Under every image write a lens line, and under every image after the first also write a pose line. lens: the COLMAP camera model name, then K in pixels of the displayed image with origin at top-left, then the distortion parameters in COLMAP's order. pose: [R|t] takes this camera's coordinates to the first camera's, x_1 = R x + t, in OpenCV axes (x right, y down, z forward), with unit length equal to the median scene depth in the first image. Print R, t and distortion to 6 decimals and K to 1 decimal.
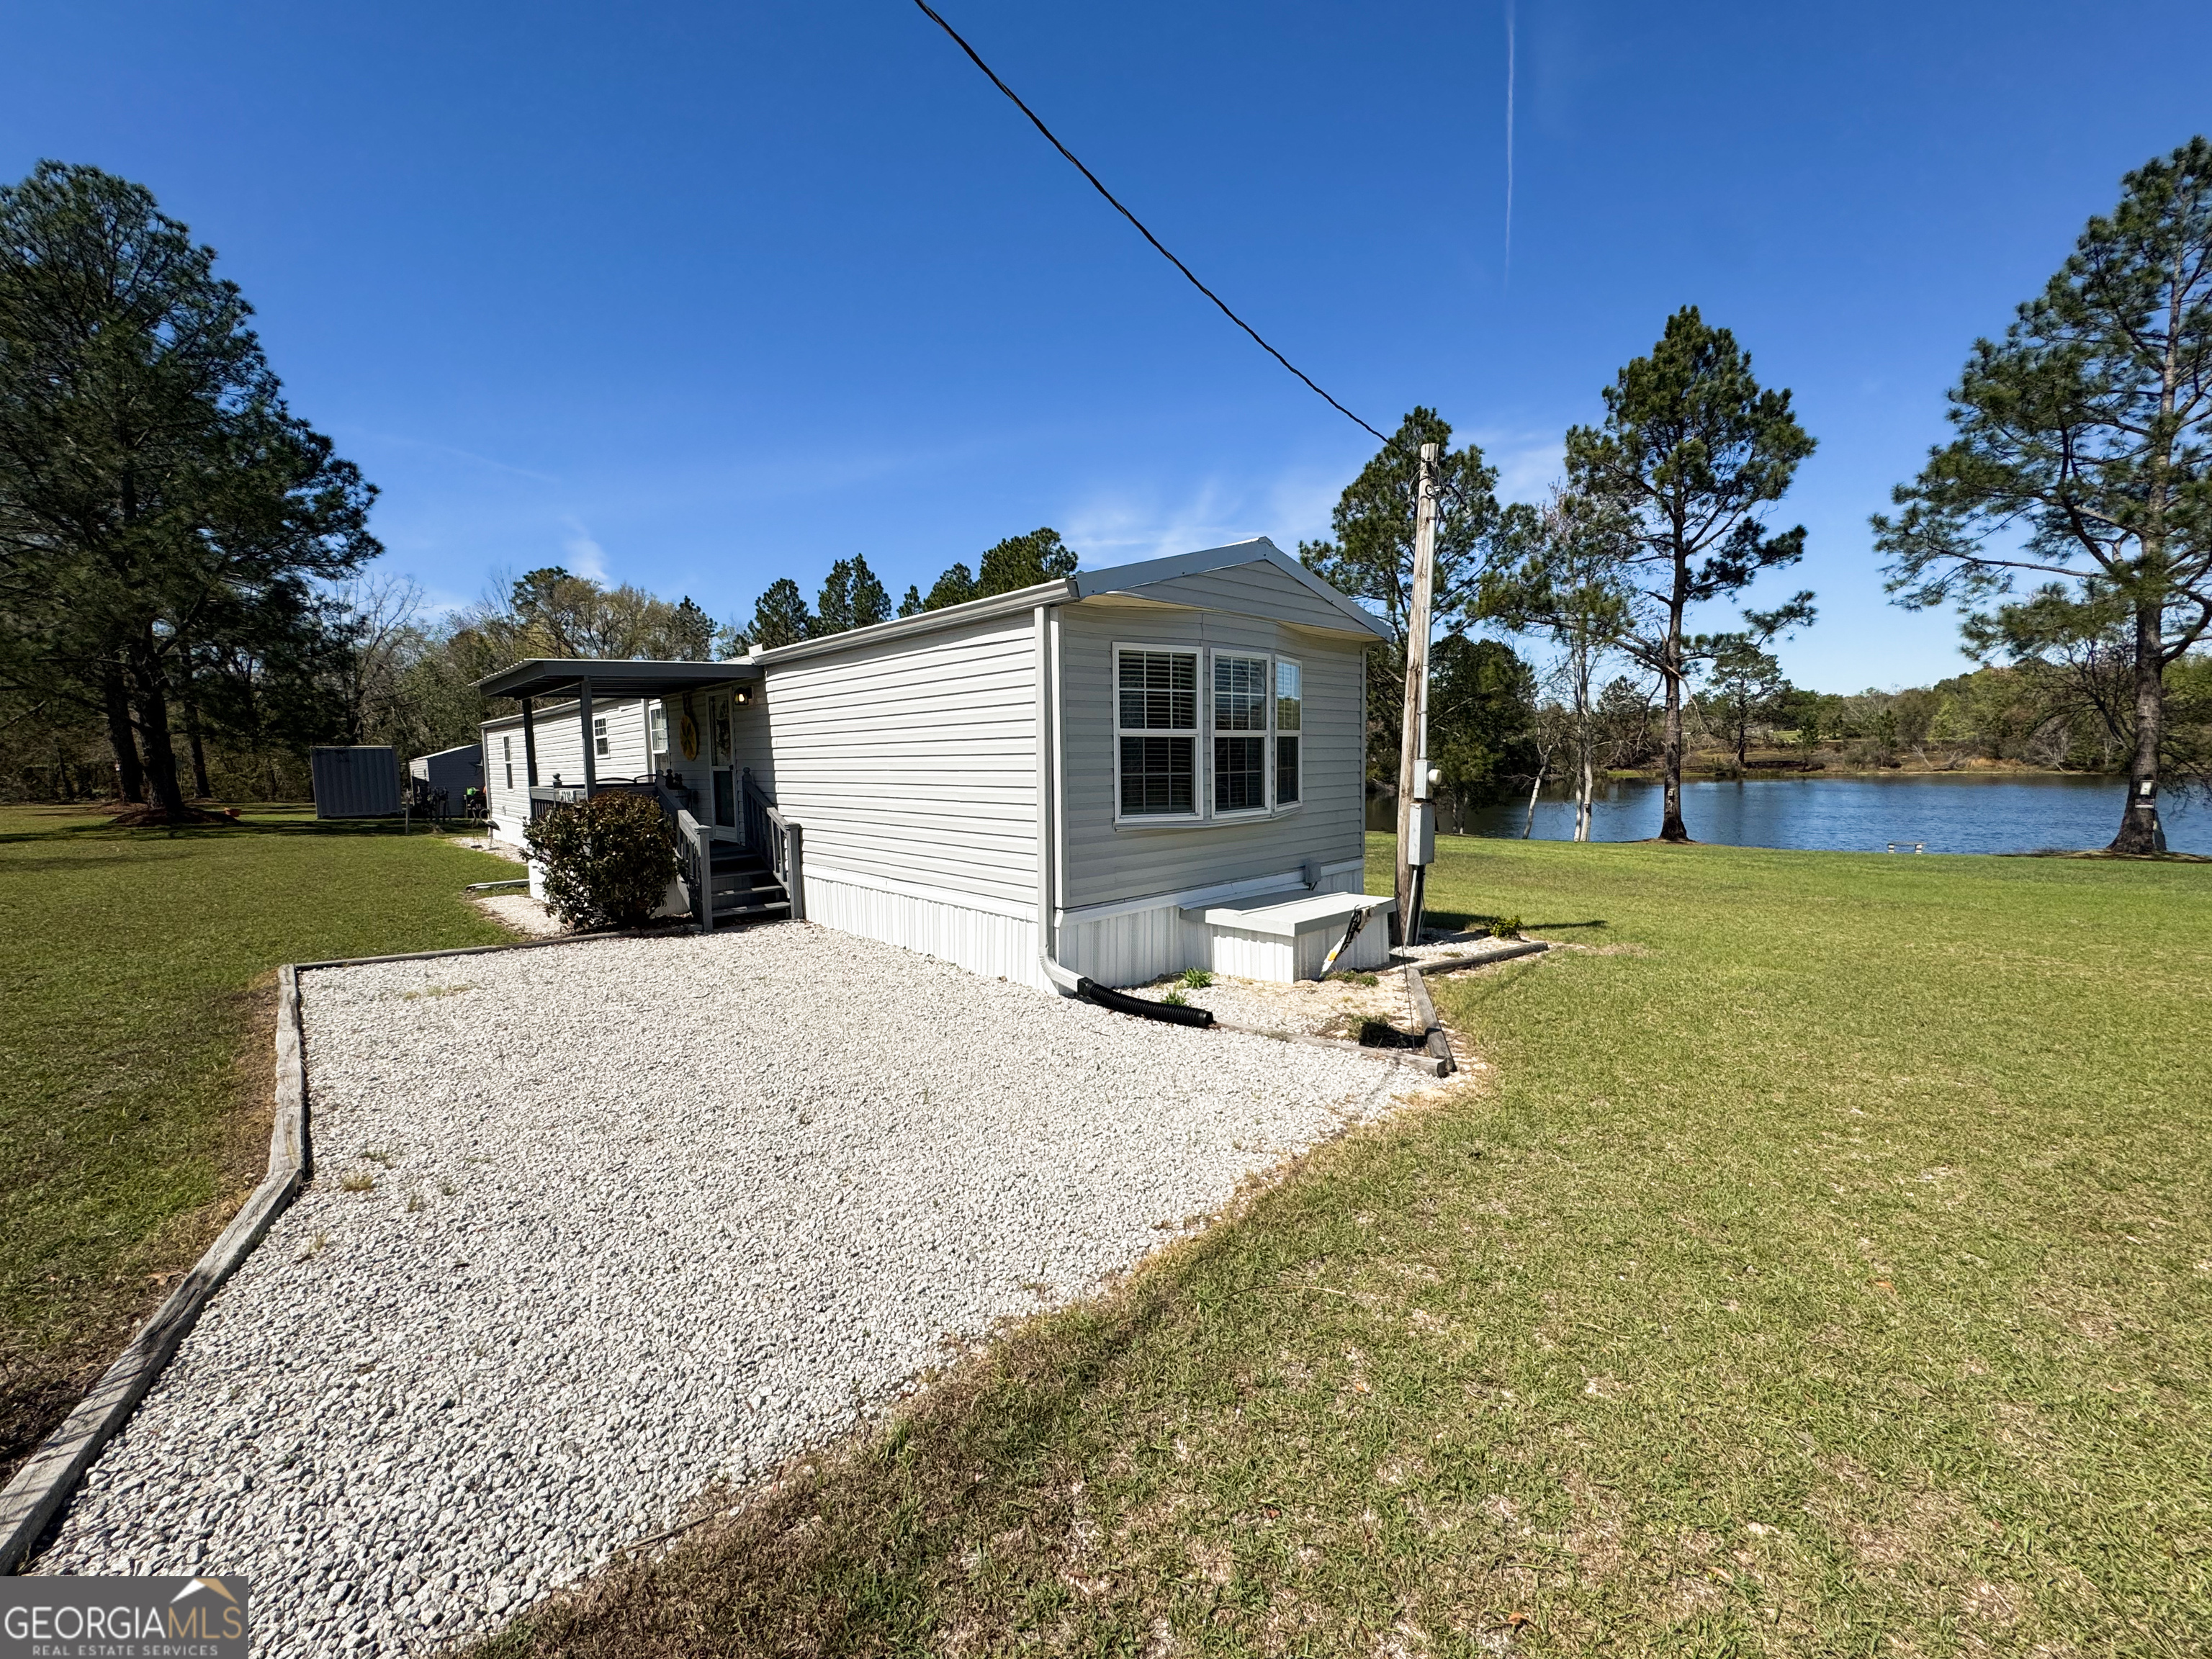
lens RADIAL K [[874.7, 0, 1094.2], [0, 874.7, 832.1], [0, 0, 1]] dist [-0.005463, 0.001365]
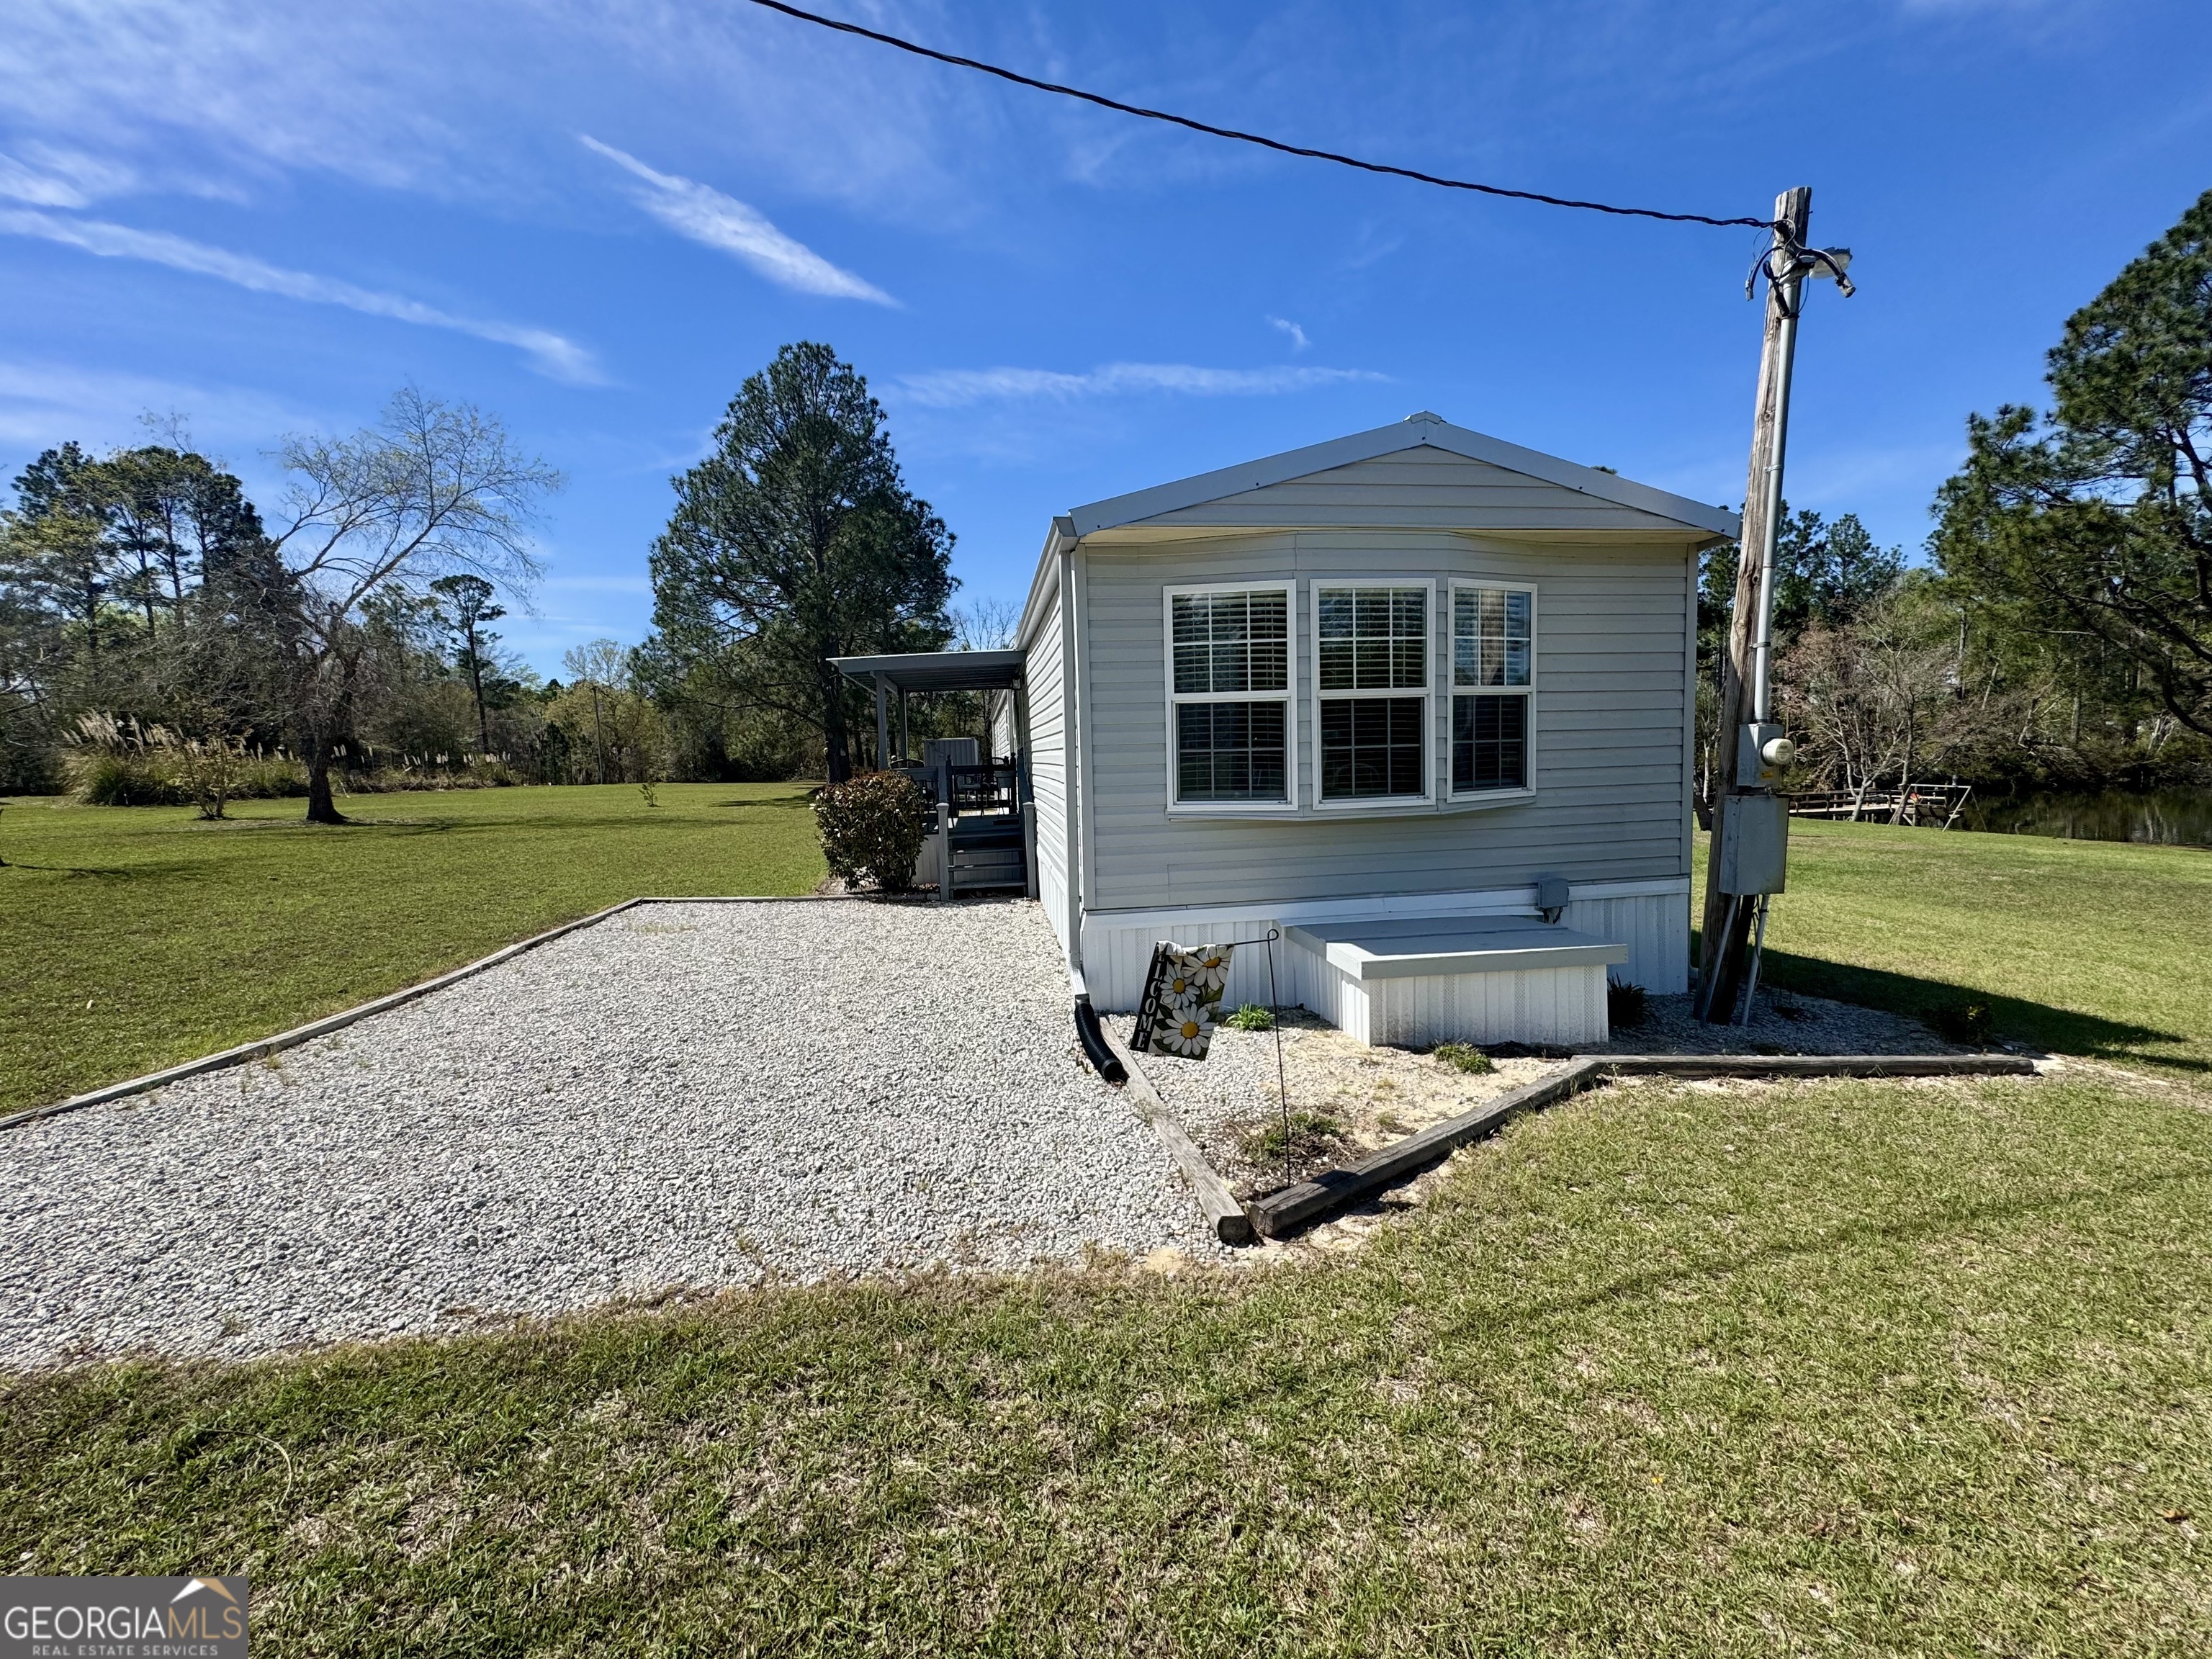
lens RADIAL K [[874.7, 0, 1102.0], [0, 874.7, 832.9], [0, 0, 1]] dist [-0.005463, 0.001365]
pose [[0.822288, 0.042988, -0.567445, 0.409597], [-0.032809, 0.999065, 0.028144, -0.010551], [0.568125, -0.004525, 0.822930, 0.282640]]
